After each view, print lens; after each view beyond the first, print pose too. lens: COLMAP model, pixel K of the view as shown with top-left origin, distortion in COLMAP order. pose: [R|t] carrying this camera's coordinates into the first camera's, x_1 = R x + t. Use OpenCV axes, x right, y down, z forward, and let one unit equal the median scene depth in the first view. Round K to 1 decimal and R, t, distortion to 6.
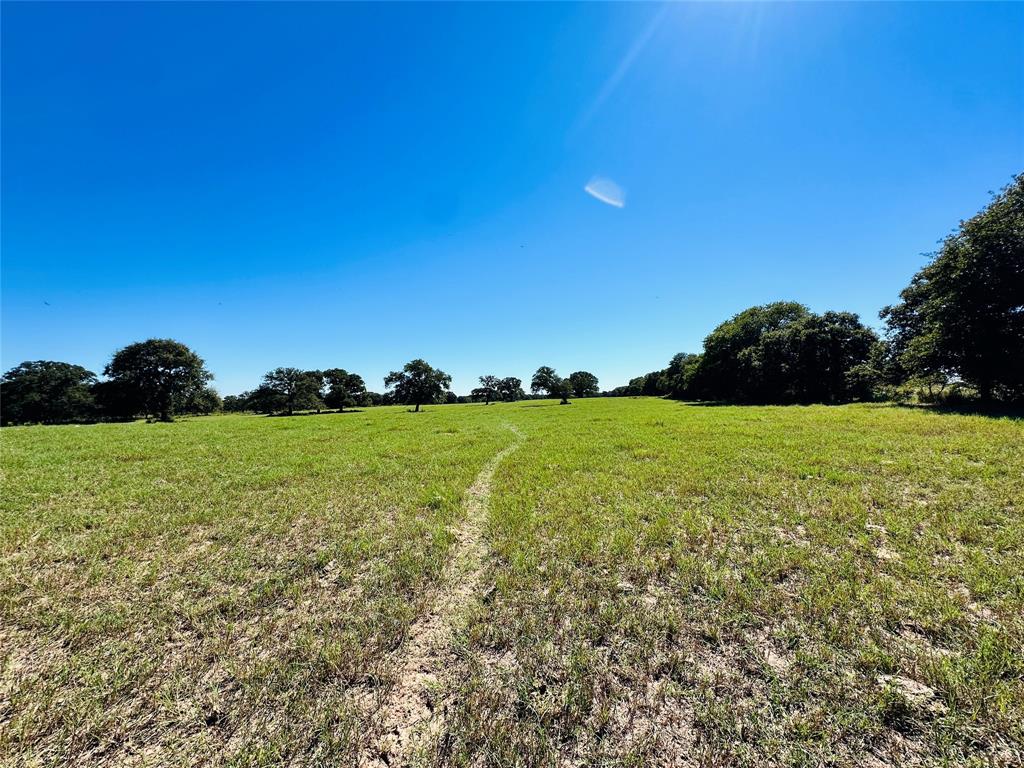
lens RADIAL K [[409.1, 0, 515.3], [0, 409.1, 387.2], [0, 0, 1]] dist [-0.001167, 0.000028]
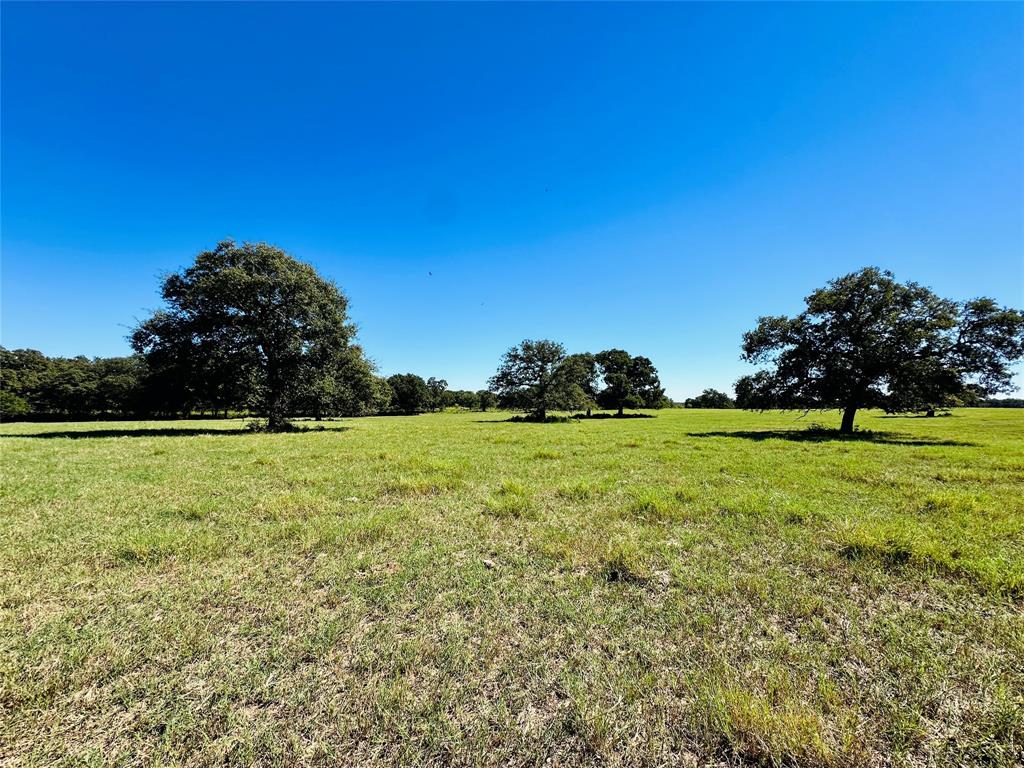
lens RADIAL K [[409.1, 0, 512.5], [0, 409.1, 384.0], [0, 0, 1]] dist [-0.001167, 0.000028]
pose [[0.799075, -0.003468, -0.601221, -0.189770], [-0.002760, 0.999952, -0.009435, 0.017828], [0.601225, 0.009199, 0.799027, 0.414804]]
